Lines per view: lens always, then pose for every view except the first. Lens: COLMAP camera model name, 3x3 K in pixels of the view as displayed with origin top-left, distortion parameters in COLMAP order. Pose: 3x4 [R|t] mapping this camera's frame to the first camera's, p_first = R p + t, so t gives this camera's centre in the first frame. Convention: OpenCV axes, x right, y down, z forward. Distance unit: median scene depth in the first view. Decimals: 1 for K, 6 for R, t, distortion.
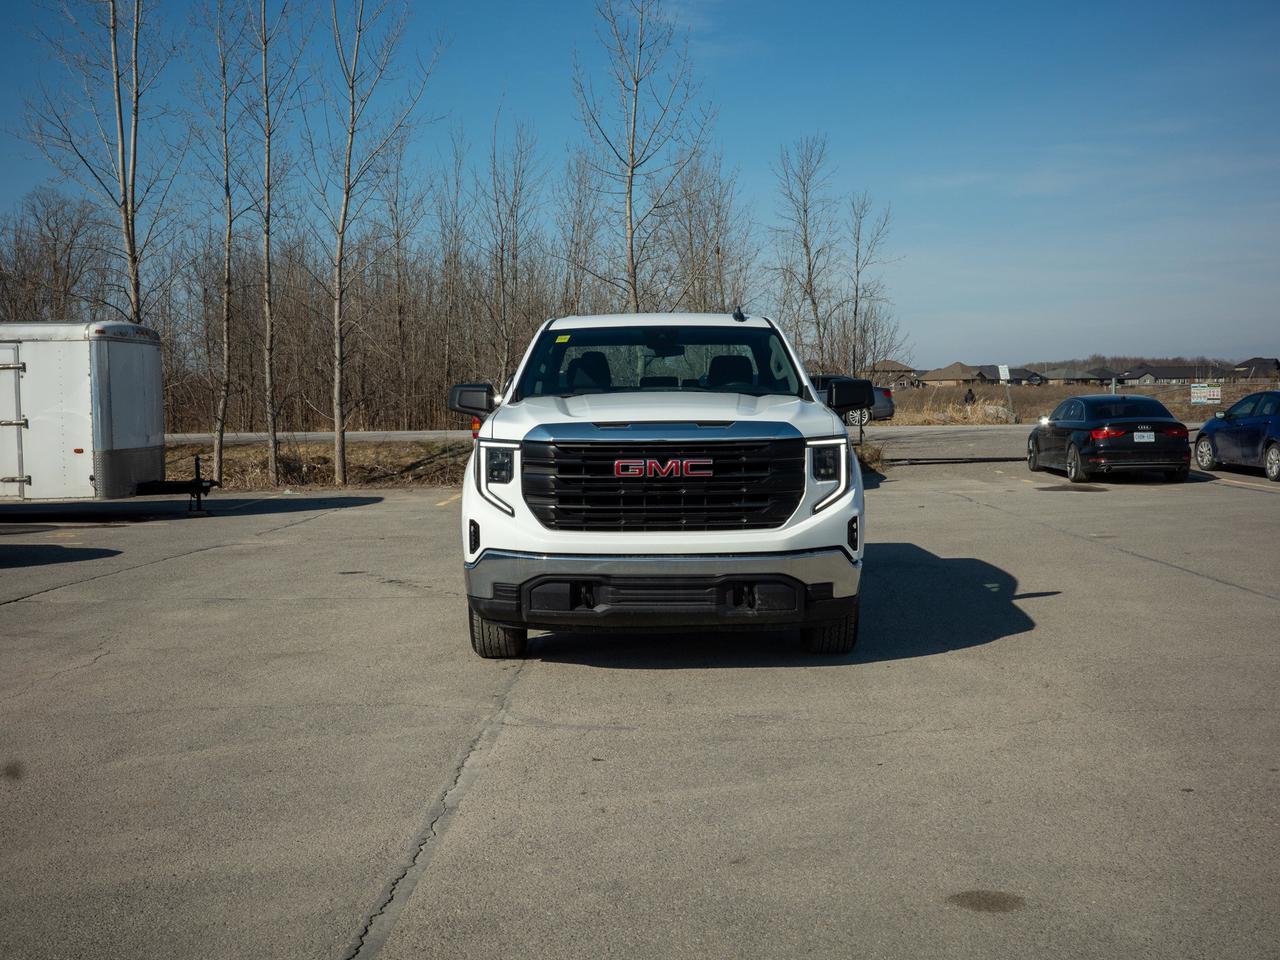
lens RADIAL K [[1351.8, 0, 515.3], [0, 1351.8, 477.9], [0, 0, 1]] dist [0.022001, 0.008539]
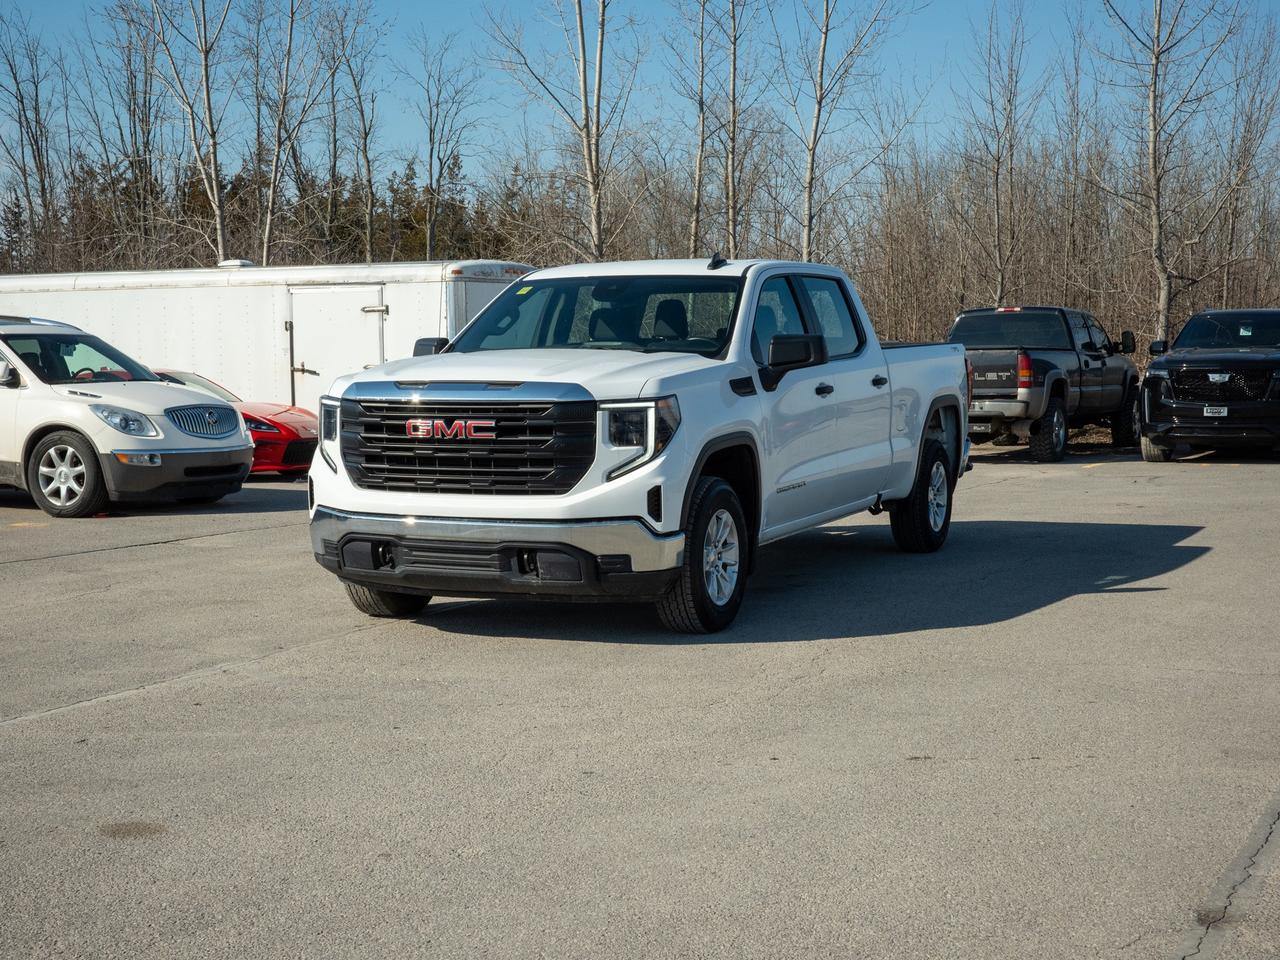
lens RADIAL K [[1568.8, 0, 579.6], [0, 1568.8, 475.9], [0, 0, 1]] dist [0.026264, 0.024985]
pose [[0.937096, 0.031623, -0.347635, 0.578841], [-0.021142, 0.999202, 0.033902, -0.013616], [0.348430, -0.024420, 0.937017, -0.030657]]
